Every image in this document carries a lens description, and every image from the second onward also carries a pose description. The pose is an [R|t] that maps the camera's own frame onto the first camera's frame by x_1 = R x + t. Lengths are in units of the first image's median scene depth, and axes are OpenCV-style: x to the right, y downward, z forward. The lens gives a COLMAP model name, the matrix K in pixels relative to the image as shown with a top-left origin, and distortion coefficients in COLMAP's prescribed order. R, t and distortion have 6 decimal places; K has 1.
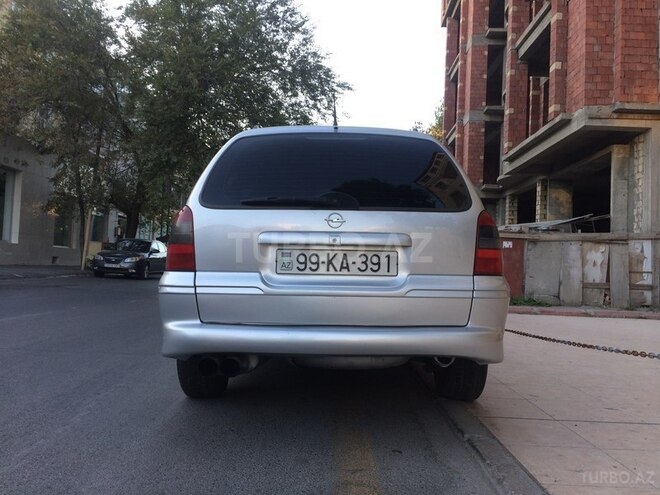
lens RADIAL K [[558.6, 0, 320.5], [0, 558.6, 247.4], [0, 0, 1]] dist [0.078222, -0.104745]
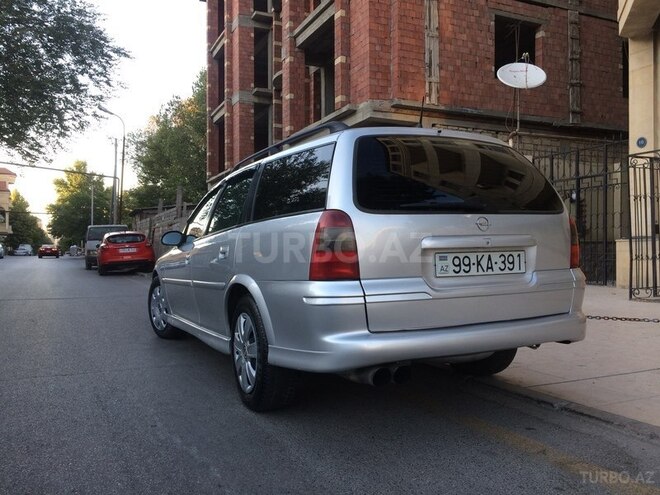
lens RADIAL K [[558.6, 0, 320.5], [0, 558.6, 247.4], [0, 0, 1]] dist [0.078222, -0.104745]
pose [[0.897517, -0.039225, 0.439231, -0.118139], [0.020637, 0.998681, 0.047017, -0.009856], [-0.440496, -0.033134, 0.897143, 0.030419]]
